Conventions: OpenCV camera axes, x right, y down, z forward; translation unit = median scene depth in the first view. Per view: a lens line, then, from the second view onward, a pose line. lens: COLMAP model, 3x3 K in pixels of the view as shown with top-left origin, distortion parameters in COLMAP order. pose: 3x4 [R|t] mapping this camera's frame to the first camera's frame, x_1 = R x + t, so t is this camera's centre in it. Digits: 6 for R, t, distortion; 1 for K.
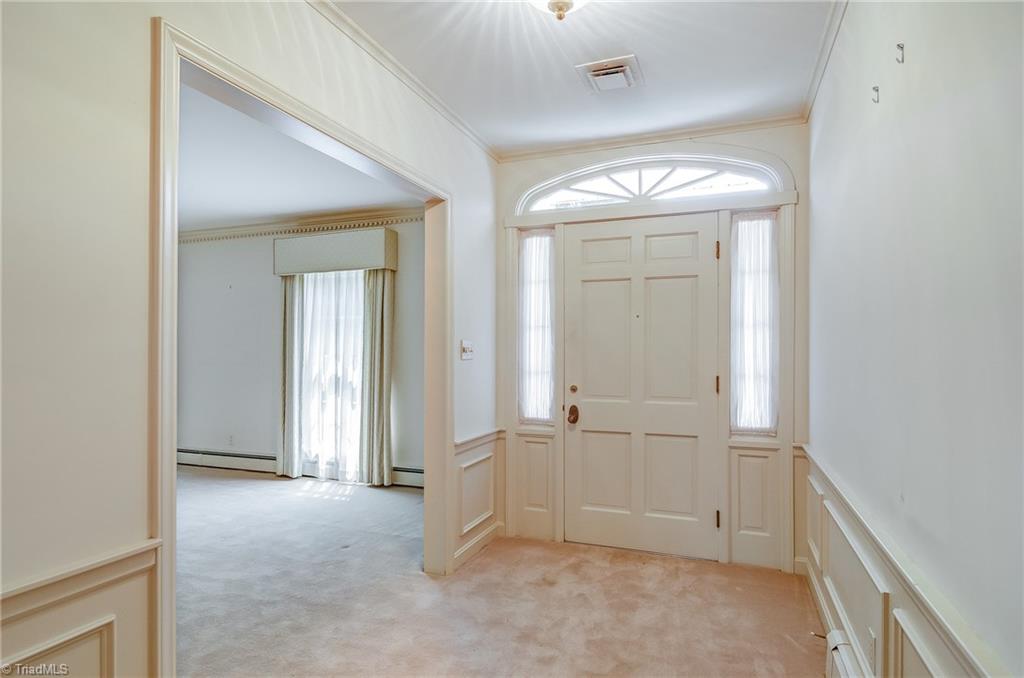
lens RADIAL K [[550.2, 0, 515.3], [0, 550.2, 343.2], [0, 0, 1]] dist [0.013380, -0.006489]
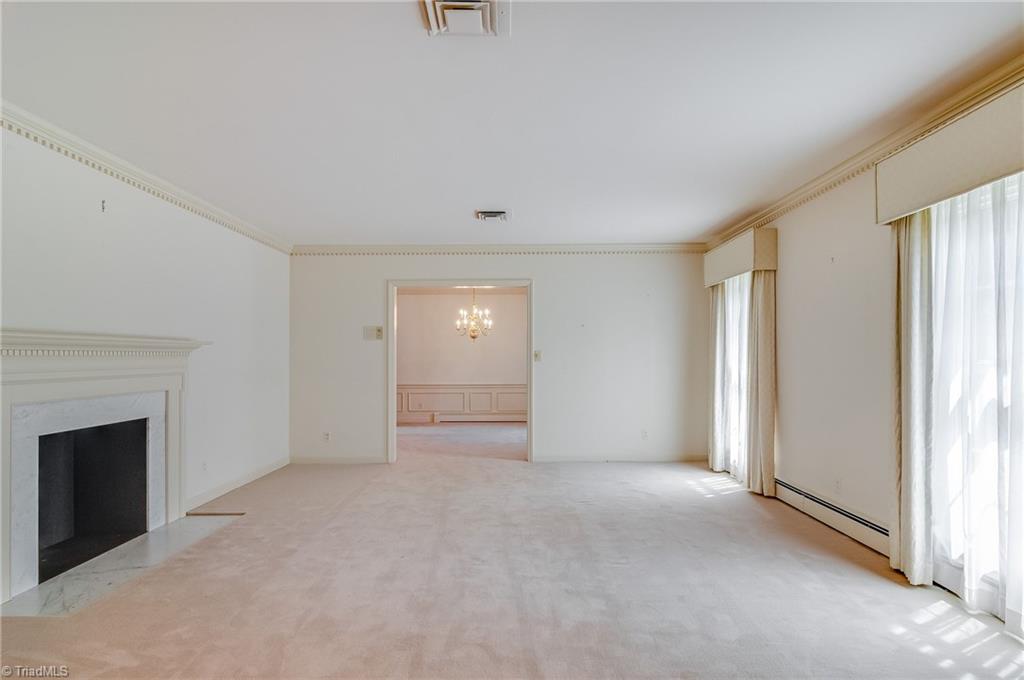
lens RADIAL K [[554.8, 0, 520.1], [0, 554.8, 354.2], [0, 0, 1]] dist [0.005214, -0.000876]
pose [[0.382575, -0.007040, -0.923898, -0.037342], [0.015150, 0.999884, -0.001346, 0.010096], [0.923800, -0.013482, 0.382637, 0.428527]]
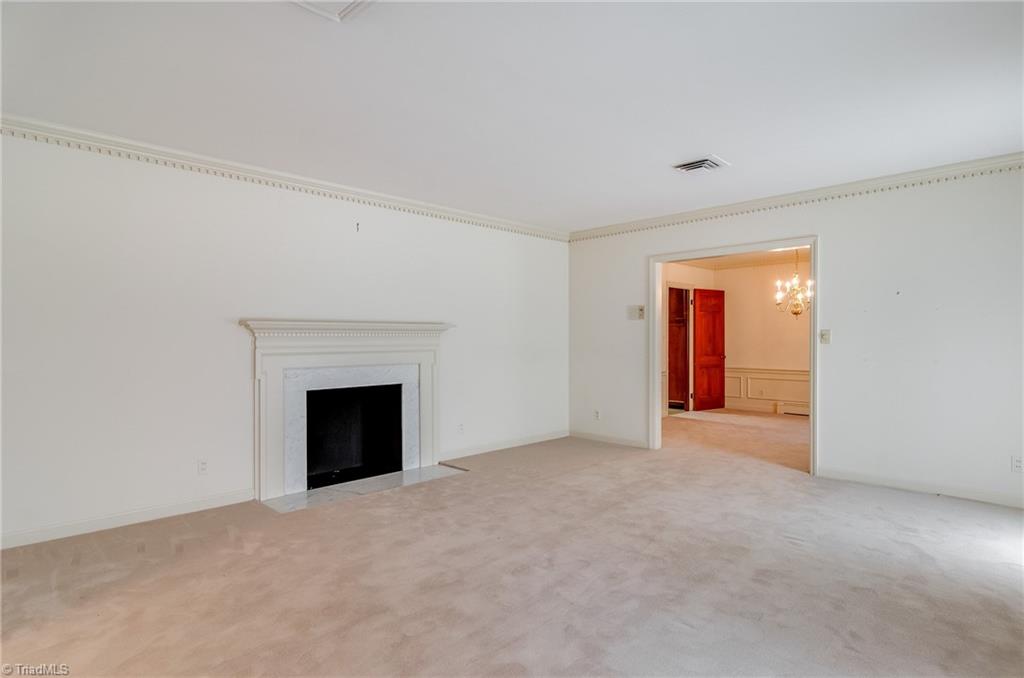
lens RADIAL K [[550.2, 0, 507.0], [0, 550.2, 345.0], [0, 0, 1]] dist [0.013380, -0.006489]
pose [[-0.390418, 0.011112, -0.920570, -0.103911], [0.011985, 0.999904, 0.006986, 0.014276], [0.920559, -0.008306, -0.390514, 0.808796]]
